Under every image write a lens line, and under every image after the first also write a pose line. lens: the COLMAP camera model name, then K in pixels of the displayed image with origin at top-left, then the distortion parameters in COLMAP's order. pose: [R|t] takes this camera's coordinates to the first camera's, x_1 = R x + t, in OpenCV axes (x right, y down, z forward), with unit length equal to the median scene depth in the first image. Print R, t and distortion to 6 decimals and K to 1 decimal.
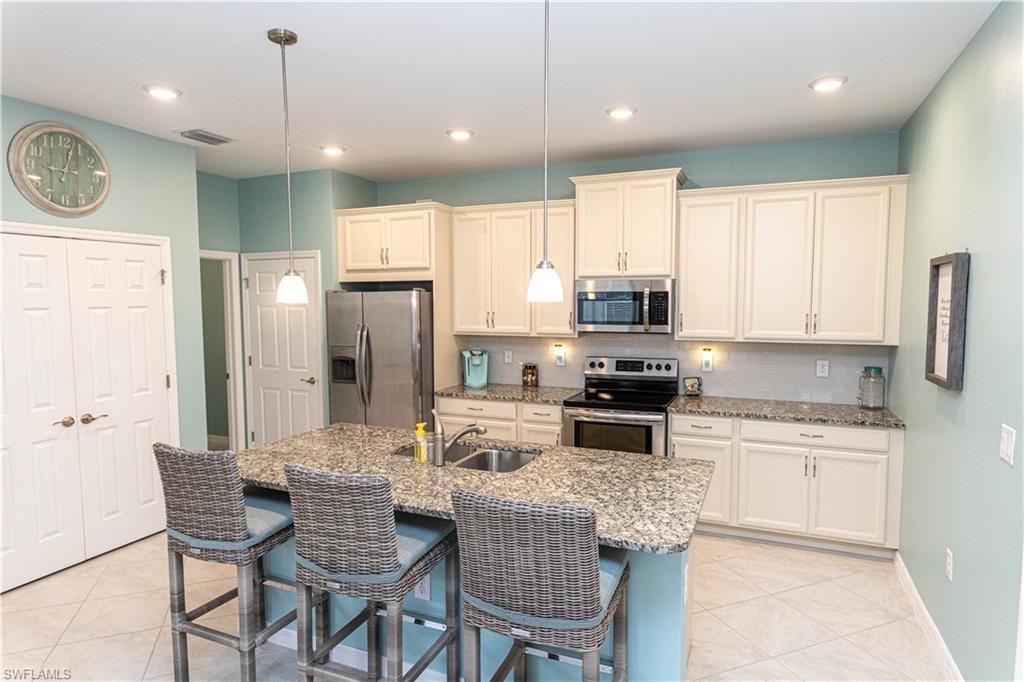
lens RADIAL K [[587.1, 0, 511.4], [0, 587.1, 342.4], [0, 0, 1]] dist [0.000868, -0.001535]
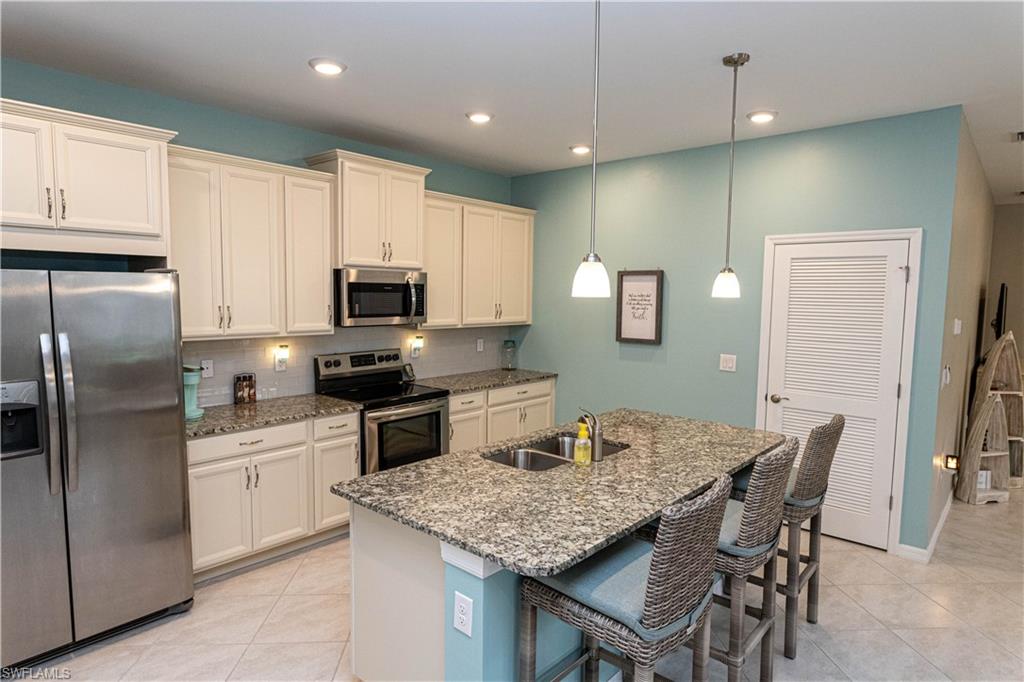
lens RADIAL K [[587.1, 0, 511.4], [0, 587.1, 342.4], [0, 0, 1]] dist [0.000868, -0.001535]
pose [[0.305924, -0.073574, 0.949209, -0.647052], [0.056125, 0.996669, 0.059164, -0.033098], [-0.950400, 0.035174, 0.309035, 0.487267]]
